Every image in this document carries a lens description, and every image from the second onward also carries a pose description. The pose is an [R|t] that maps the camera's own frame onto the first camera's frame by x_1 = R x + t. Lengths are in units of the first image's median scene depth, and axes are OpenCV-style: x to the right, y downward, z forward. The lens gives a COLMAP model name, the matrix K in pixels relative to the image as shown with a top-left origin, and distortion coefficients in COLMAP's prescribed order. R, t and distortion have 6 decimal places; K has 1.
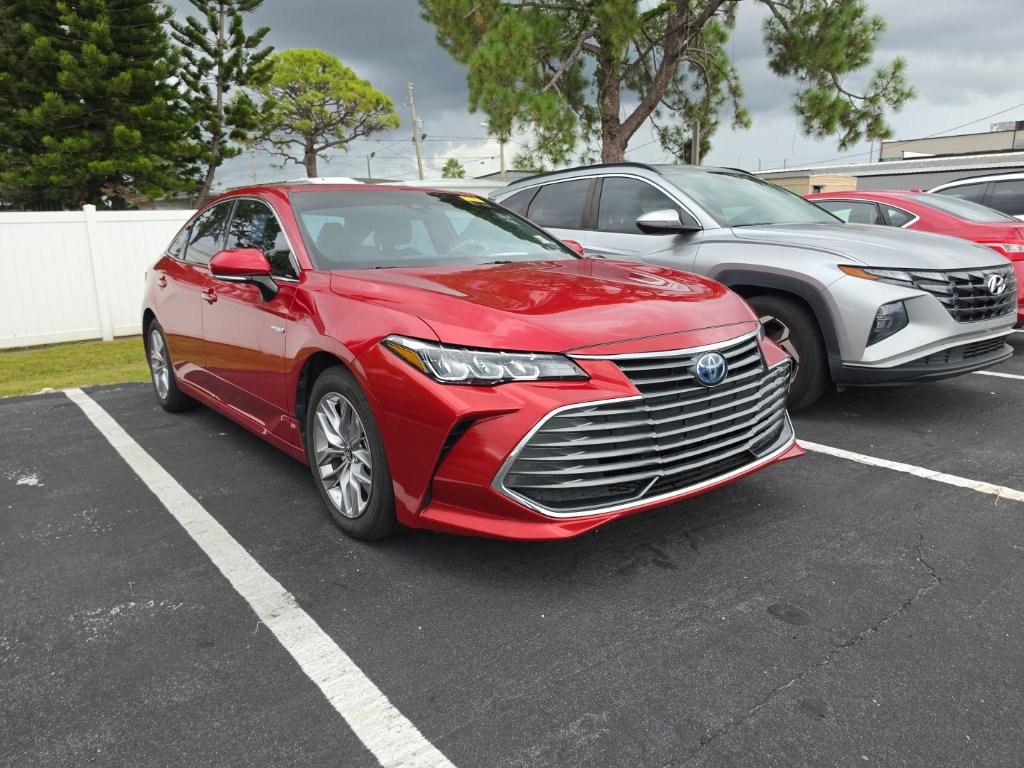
lens RADIAL K [[814.0, 0, 512.0], [0, 814.0, 384.0], [0, 0, 1]] dist [-0.006154, -0.000271]
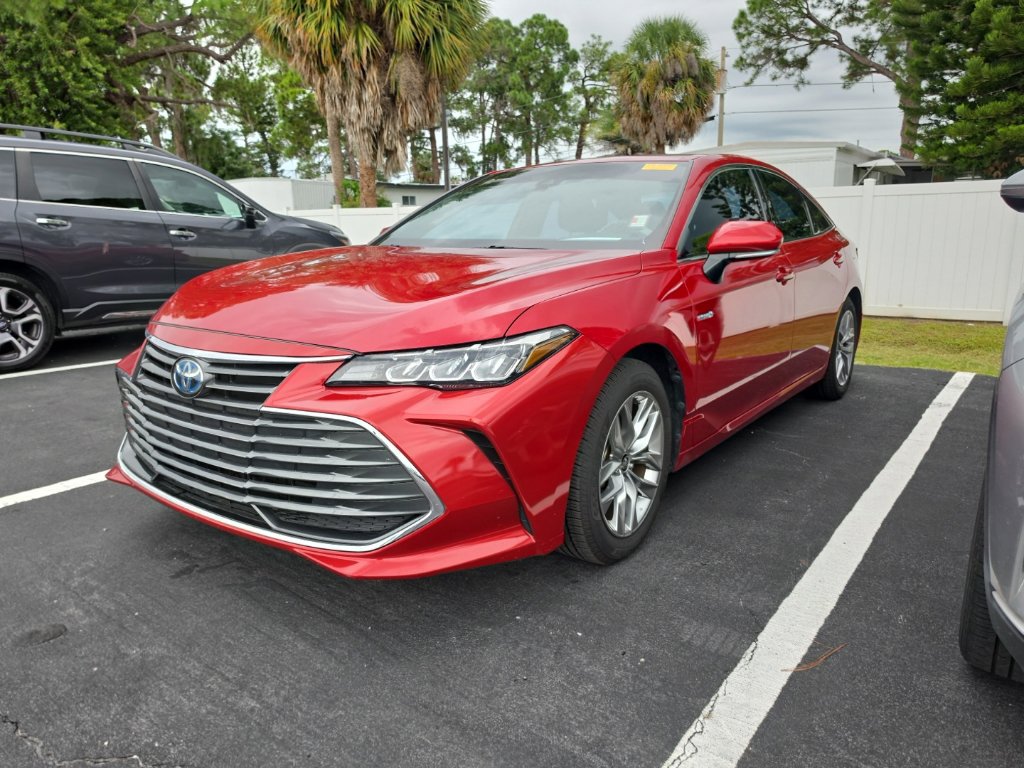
lens RADIAL K [[815.2, 0, 519.3], [0, 815.2, 378.2], [0, 0, 1]] dist [-0.001202, -0.004525]
pose [[0.175075, 0.205044, -0.962967, 1.070829], [-0.178144, 0.968527, 0.173840, -0.215940], [0.968304, 0.141112, 0.206092, 1.109007]]
